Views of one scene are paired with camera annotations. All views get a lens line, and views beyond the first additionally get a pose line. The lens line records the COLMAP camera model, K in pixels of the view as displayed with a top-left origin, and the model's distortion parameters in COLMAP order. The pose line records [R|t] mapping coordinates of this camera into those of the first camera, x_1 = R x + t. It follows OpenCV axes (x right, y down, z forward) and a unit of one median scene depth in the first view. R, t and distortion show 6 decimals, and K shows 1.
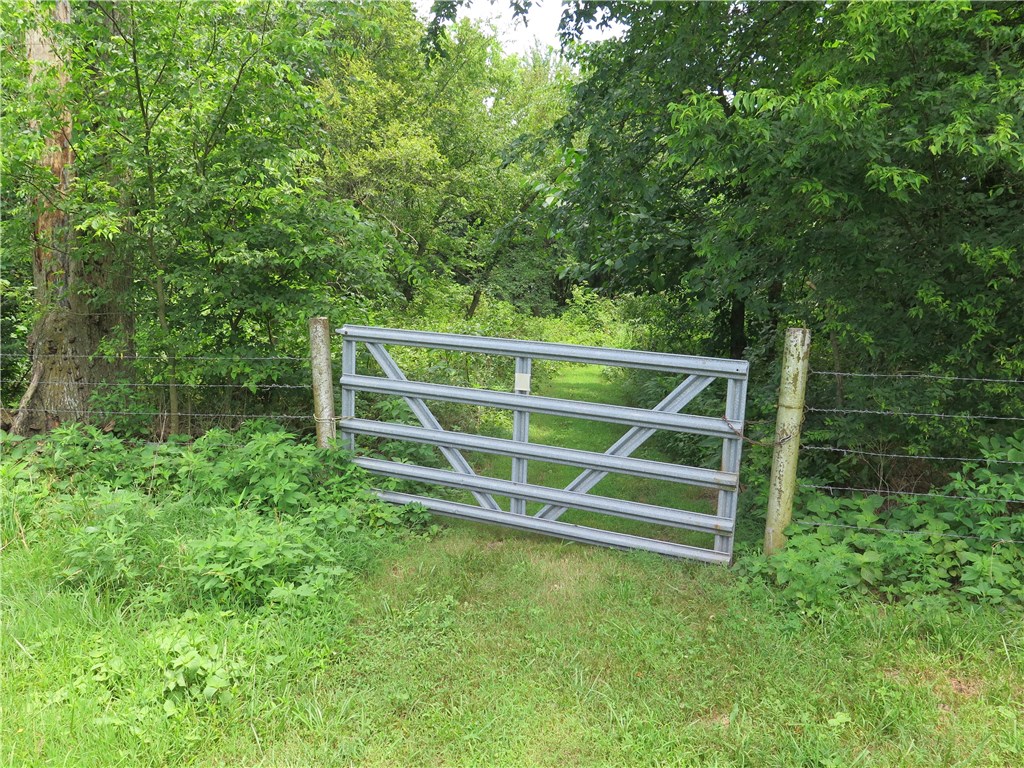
lens RADIAL K [[851.2, 0, 512.1], [0, 851.2, 383.3], [0, 0, 1]] dist [-0.020842, 0.006317]
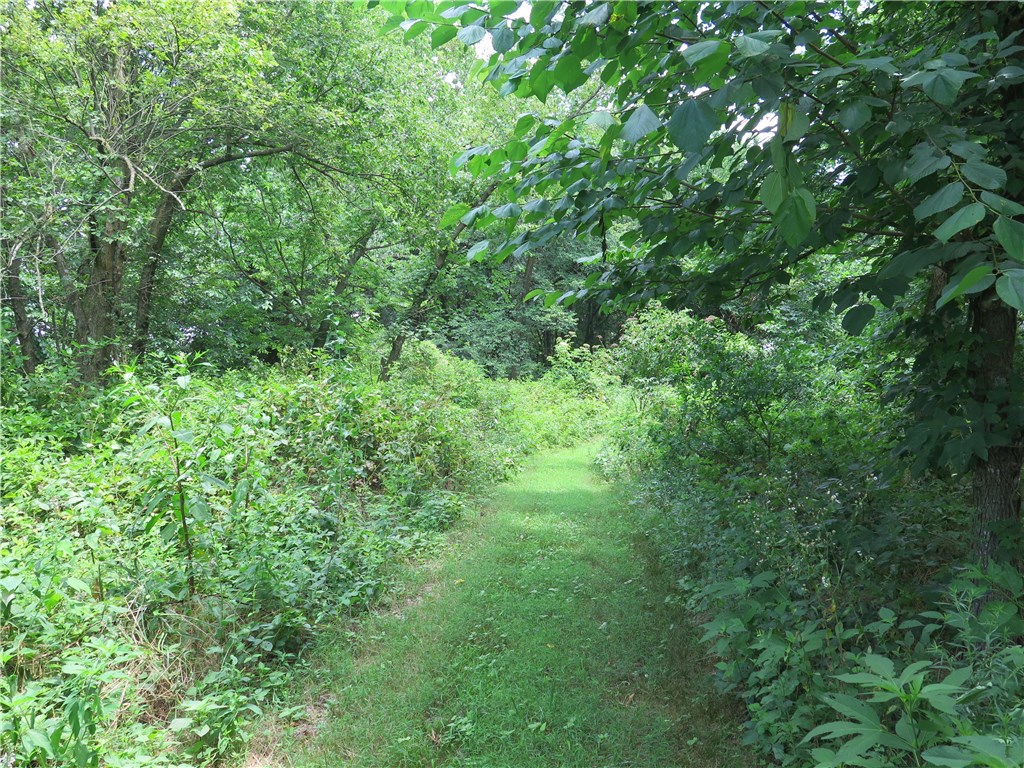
lens RADIAL K [[851.2, 0, 512.3], [0, 851.2, 385.2], [0, 0, 1]] dist [-0.020842, 0.006317]
pose [[0.999983, -0.002297, 0.005440, 0.027727], [0.002702, 0.997132, -0.075633, -0.015138], [-0.005251, 0.075646, 0.997121, 0.242154]]
